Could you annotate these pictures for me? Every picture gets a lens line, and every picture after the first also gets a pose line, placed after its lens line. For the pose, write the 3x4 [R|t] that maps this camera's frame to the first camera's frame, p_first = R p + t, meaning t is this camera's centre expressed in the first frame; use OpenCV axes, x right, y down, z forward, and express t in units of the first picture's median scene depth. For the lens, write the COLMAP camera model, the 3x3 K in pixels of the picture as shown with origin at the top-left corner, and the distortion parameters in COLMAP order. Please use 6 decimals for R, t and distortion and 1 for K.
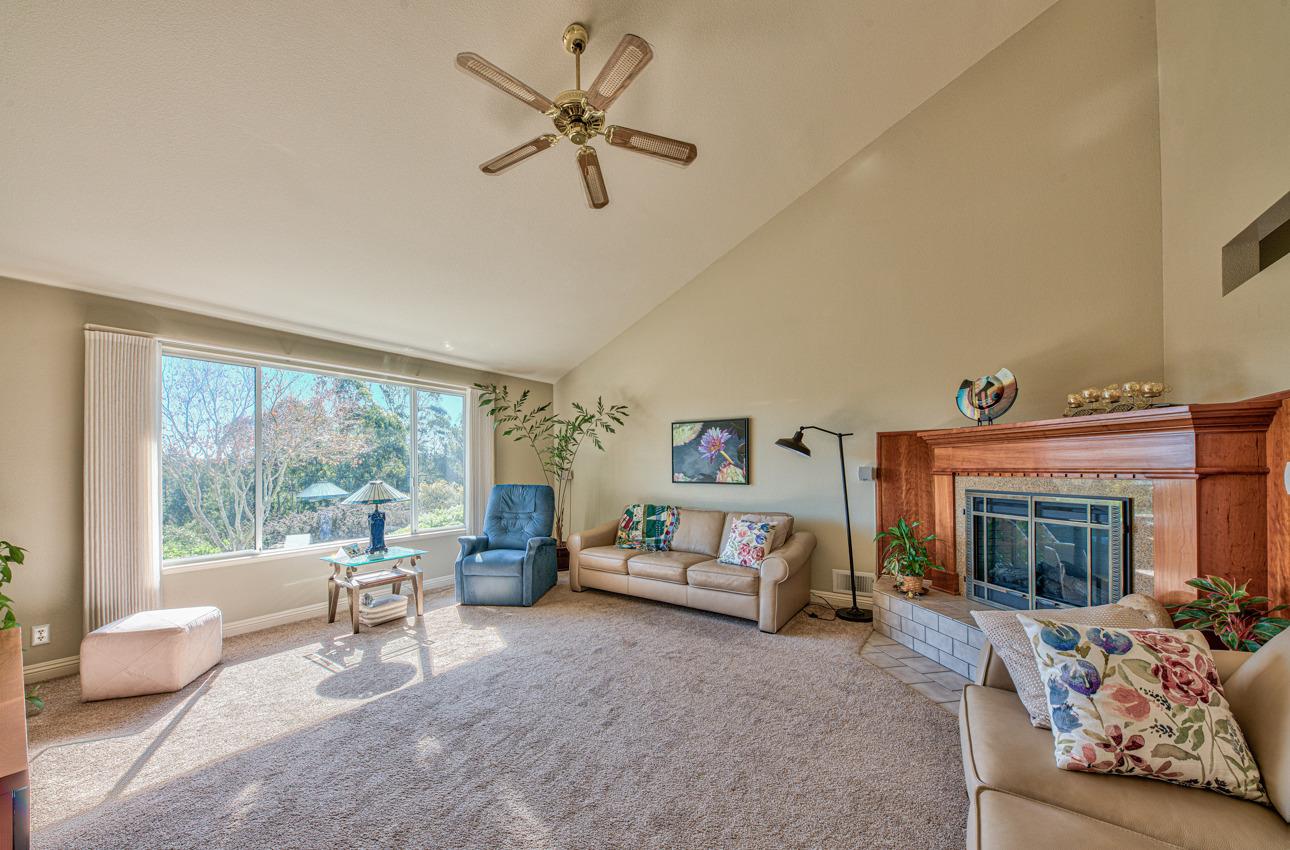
lens RADIAL K [[450.2, 0, 637.8], [0, 450.2, 465.8], [0, 0, 1]] dist [0.000520, 0.000021]
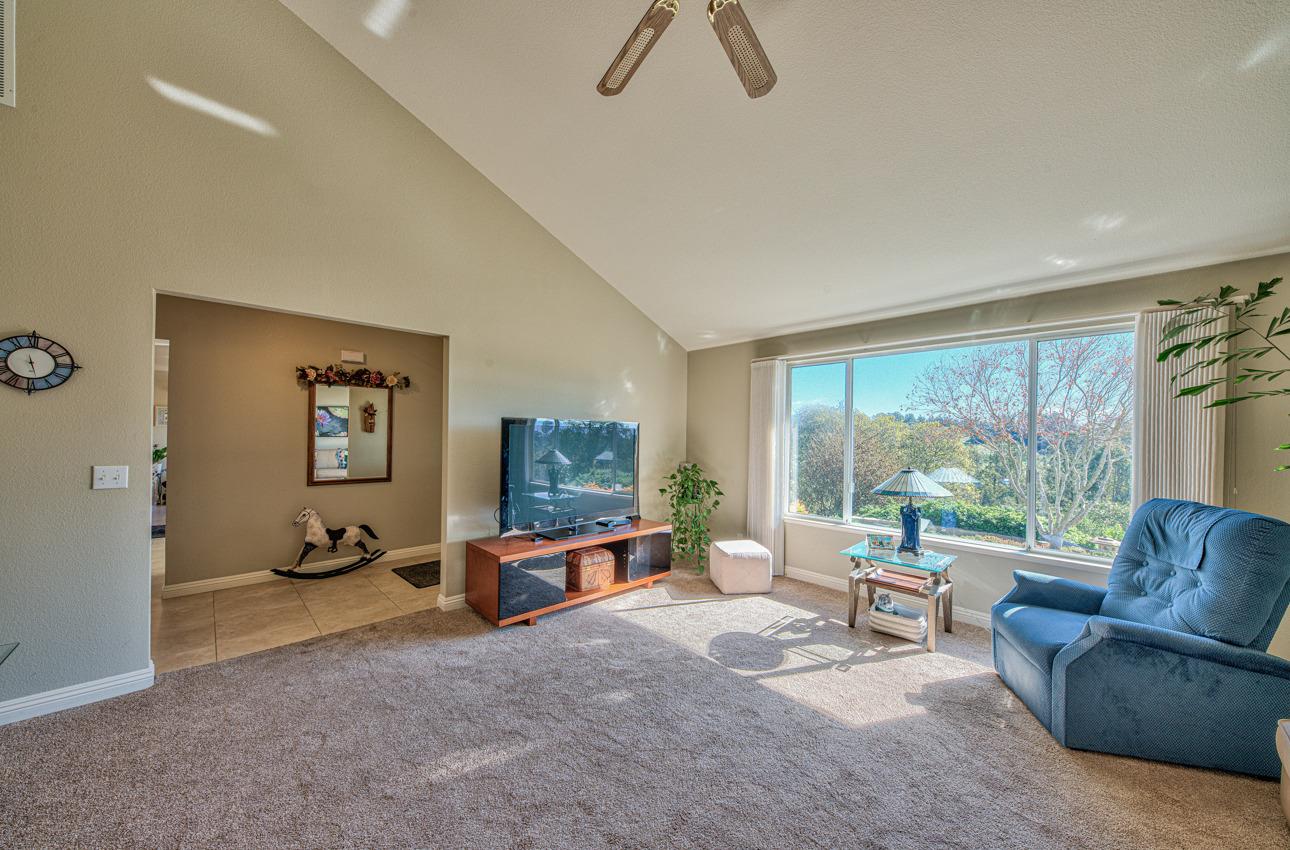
lens RADIAL K [[453.3, 0, 644.9], [0, 453.3, 432.7], [0, 0, 1]] dist [0.012508, 0.000001]
pose [[-0.180885, -0.001226, -0.983504, 0.302343], [-0.009329, 0.999956, 0.000469, -0.025964], [0.983460, 0.009260, -0.180888, 0.555989]]
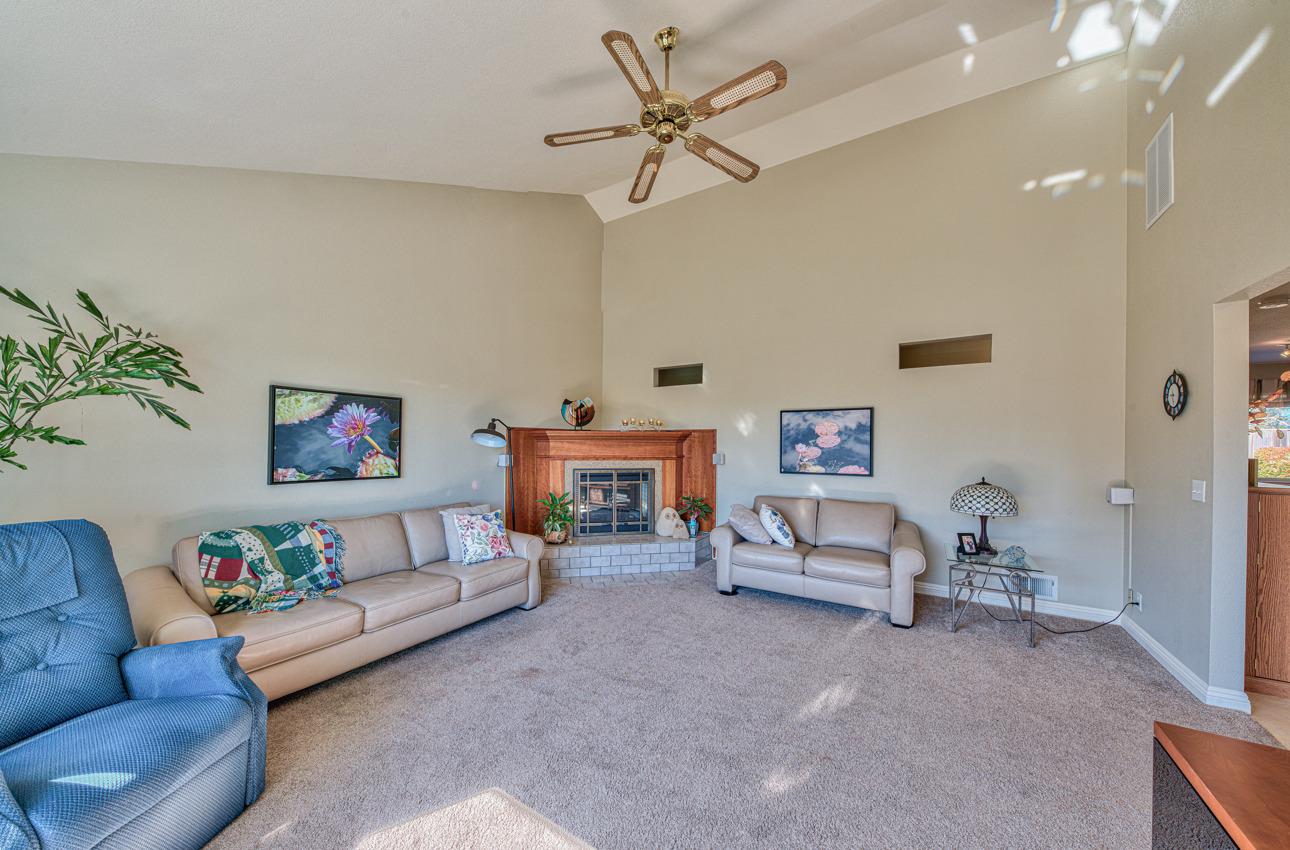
lens RADIAL K [[436.3, 0, 641.5], [0, 436.3, 444.5], [0, 0, 1]] dist [0.000247, 0.000007]
pose [[-0.036198, 0.003993, 0.999337, -0.582391], [-0.010985, 0.999930, -0.004393, -0.020861], [-0.999284, -0.011137, -0.036151, 0.574540]]
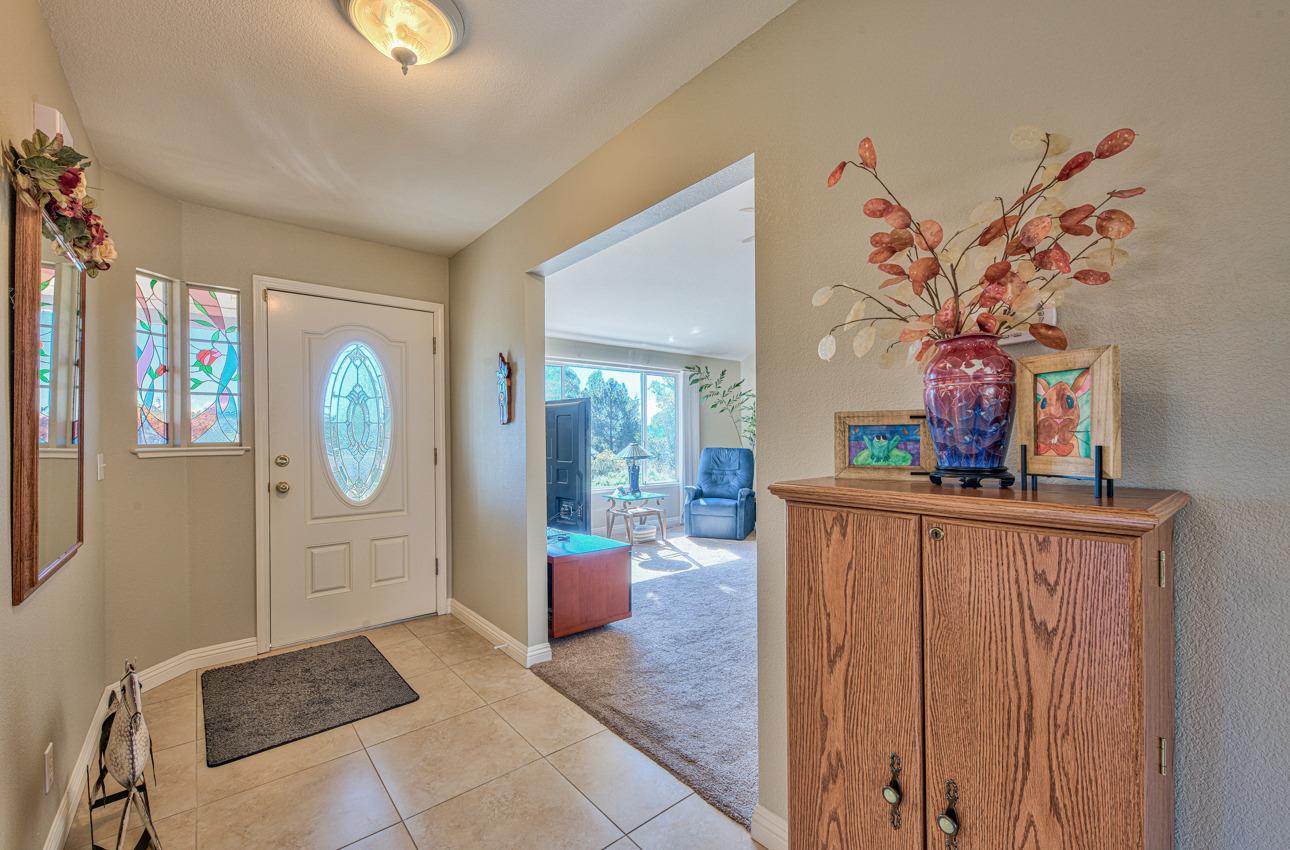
lens RADIAL K [[528.2, 0, 641.8], [0, 528.2, 437.7], [0, 0, 1]] dist [0.000002, -0.000004]
pose [[0.967265, 0.004199, -0.253733, -0.117800], [-0.002244, 0.999966, 0.007993, 0.003126], [0.253758, -0.007162, 0.967241, -0.487566]]
